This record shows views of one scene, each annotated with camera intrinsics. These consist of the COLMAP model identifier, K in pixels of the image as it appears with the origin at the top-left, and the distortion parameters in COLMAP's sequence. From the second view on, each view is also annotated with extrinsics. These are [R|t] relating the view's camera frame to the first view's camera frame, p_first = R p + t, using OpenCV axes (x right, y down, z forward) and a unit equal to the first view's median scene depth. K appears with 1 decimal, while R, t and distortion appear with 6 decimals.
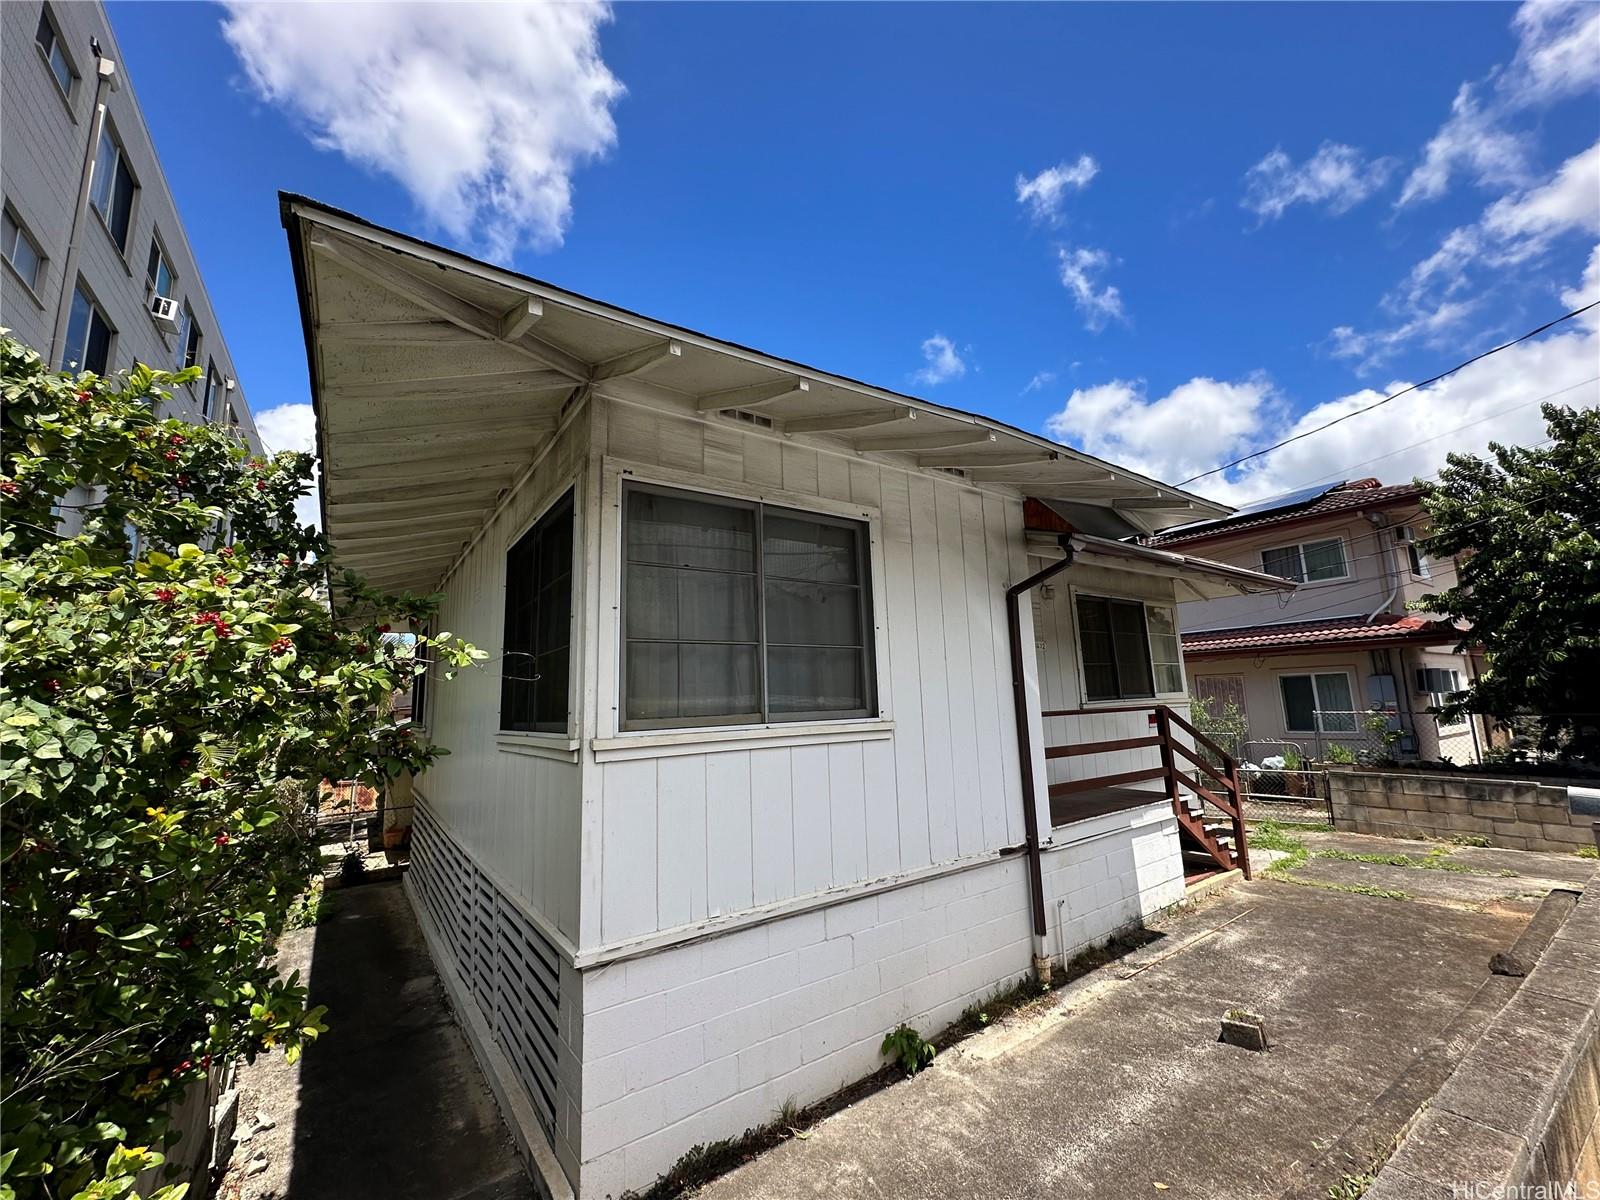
lens RADIAL K [[637.4, 0, 794.7], [0, 637.4, 601.8], [0, 0, 1]] dist [-0.002369, 0.000418]
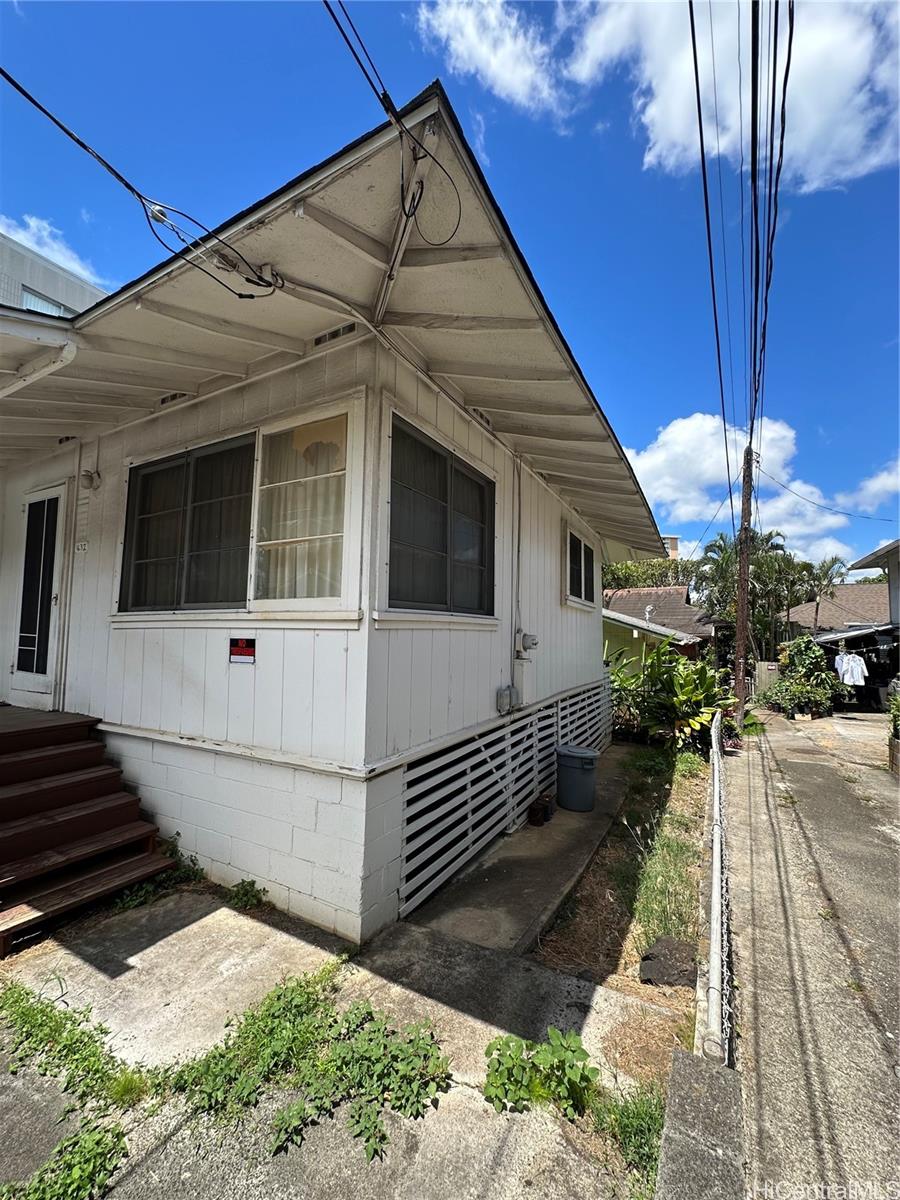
lens RADIAL K [[478.0, 0, 447.9], [0, 478.0, 602.6], [0, 0, 1]] dist [-0.002369, 0.000418]
pose [[0.437546, -0.020479, -0.898963, 1.656091], [0.118081, 0.992392, 0.034865, 0.253937], [0.891409, -0.121405, 0.436635, 1.621839]]
